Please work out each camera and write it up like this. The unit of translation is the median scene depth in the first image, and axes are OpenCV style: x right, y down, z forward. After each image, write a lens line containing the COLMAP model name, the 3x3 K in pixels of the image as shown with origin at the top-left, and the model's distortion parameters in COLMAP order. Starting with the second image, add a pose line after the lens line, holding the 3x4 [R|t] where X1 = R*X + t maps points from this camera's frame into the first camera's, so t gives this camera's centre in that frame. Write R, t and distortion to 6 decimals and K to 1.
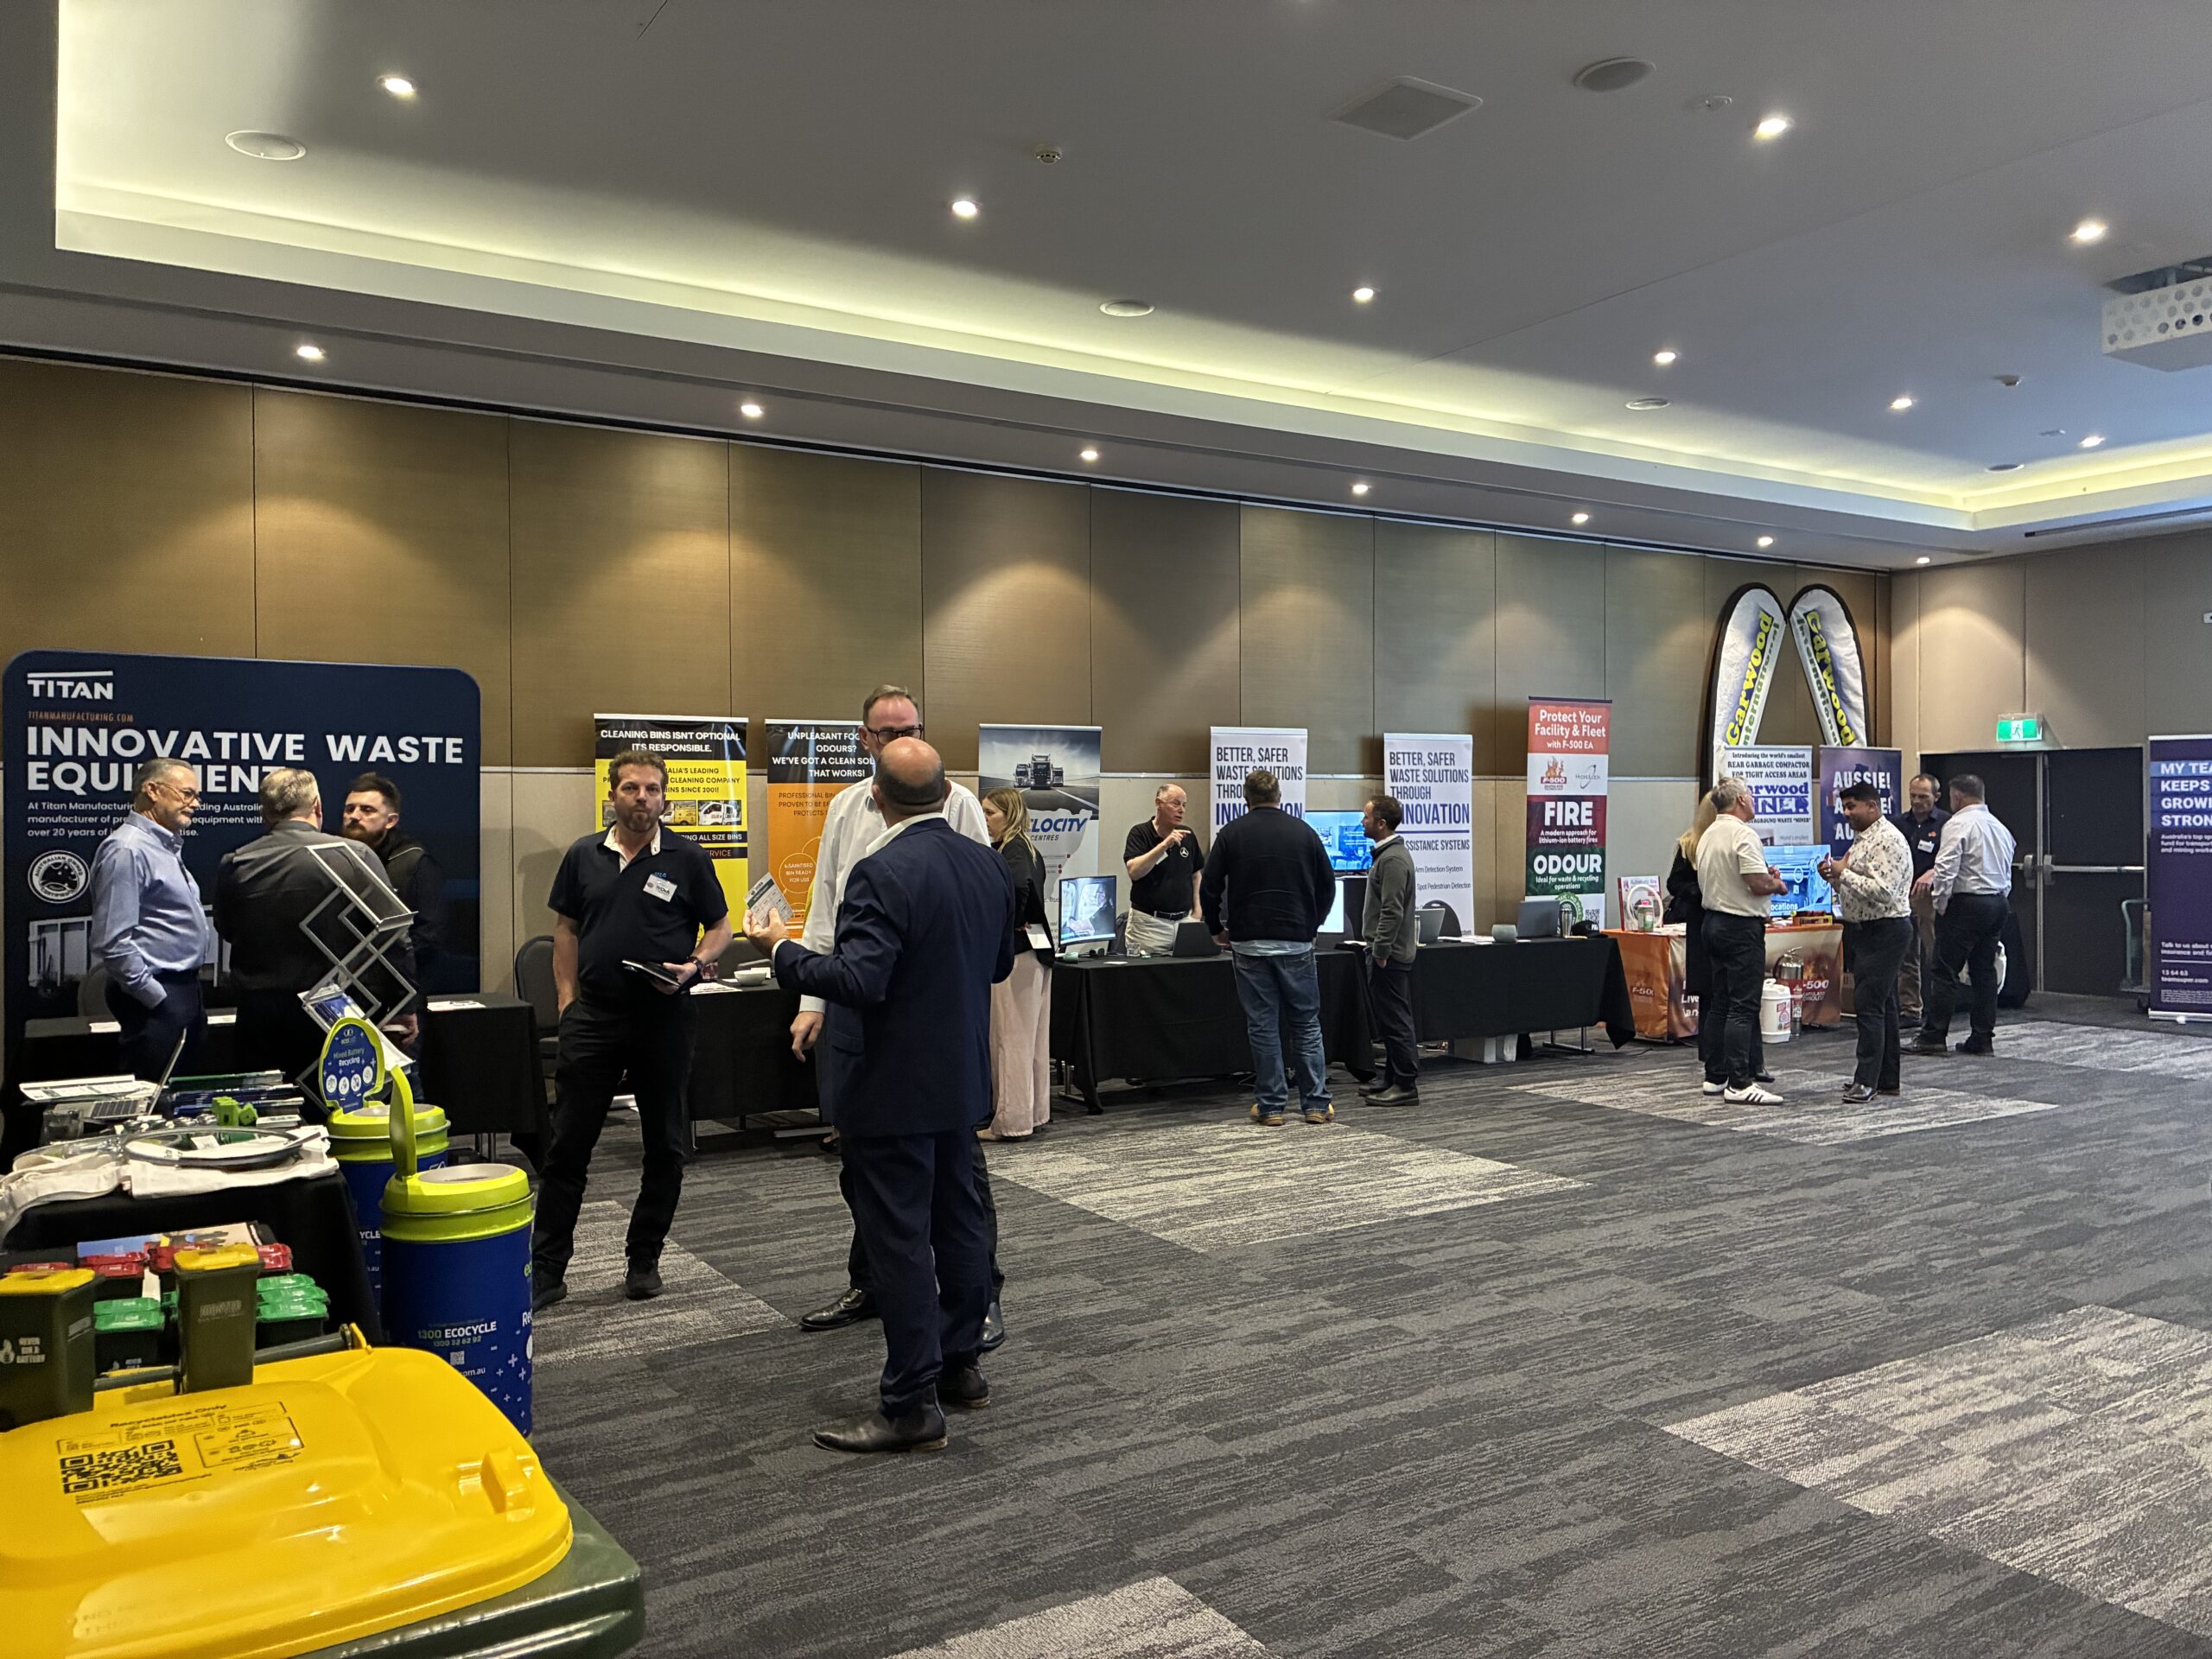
lens RADIAL K [[1661.9, 0, 1104.5], [0, 1661.9, 822.2], [0, 0, 1]] dist [0.088039, 0.000067]
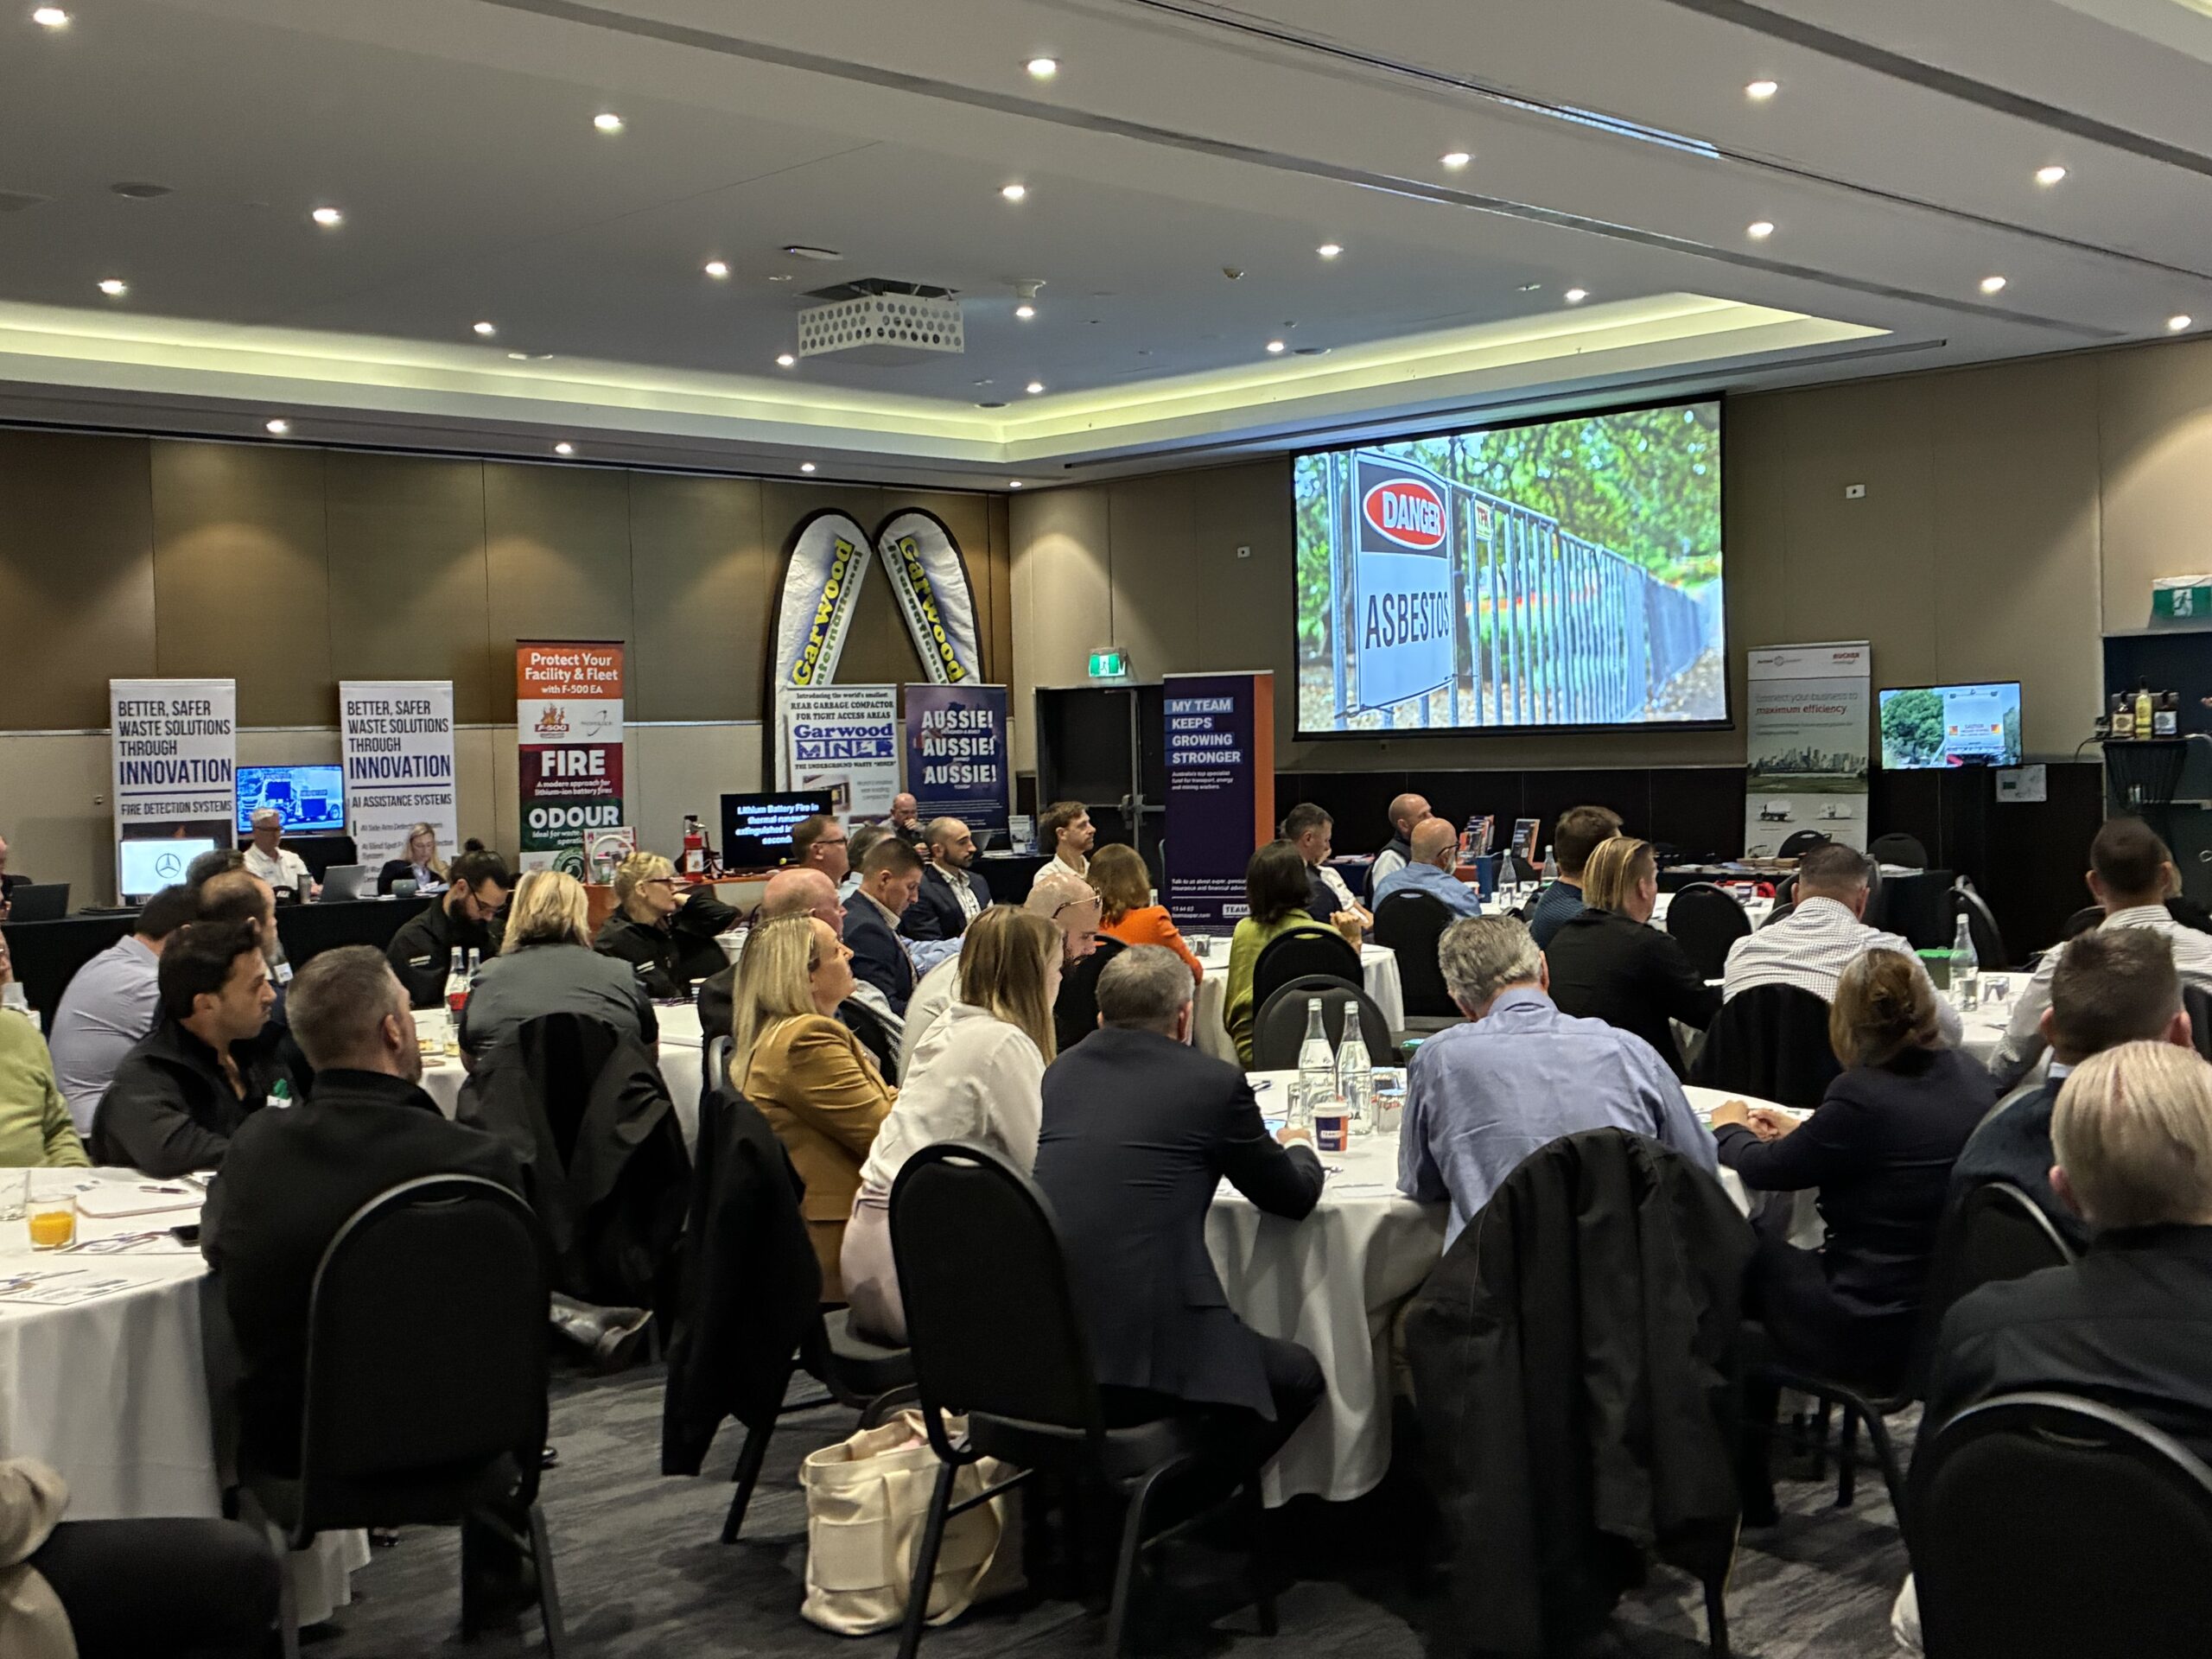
lens RADIAL K [[2543.2, 0, 1110.0], [0, 2543.2, 836.1], [0, 0, 1]] dist [-0.020218, 0.000000]
pose [[0.976786, -0.026775, 0.212539, 0.263922], [0.021549, 0.999407, 0.026867, 0.003831], [-0.213133, -0.021664, 0.976783, -0.442770]]
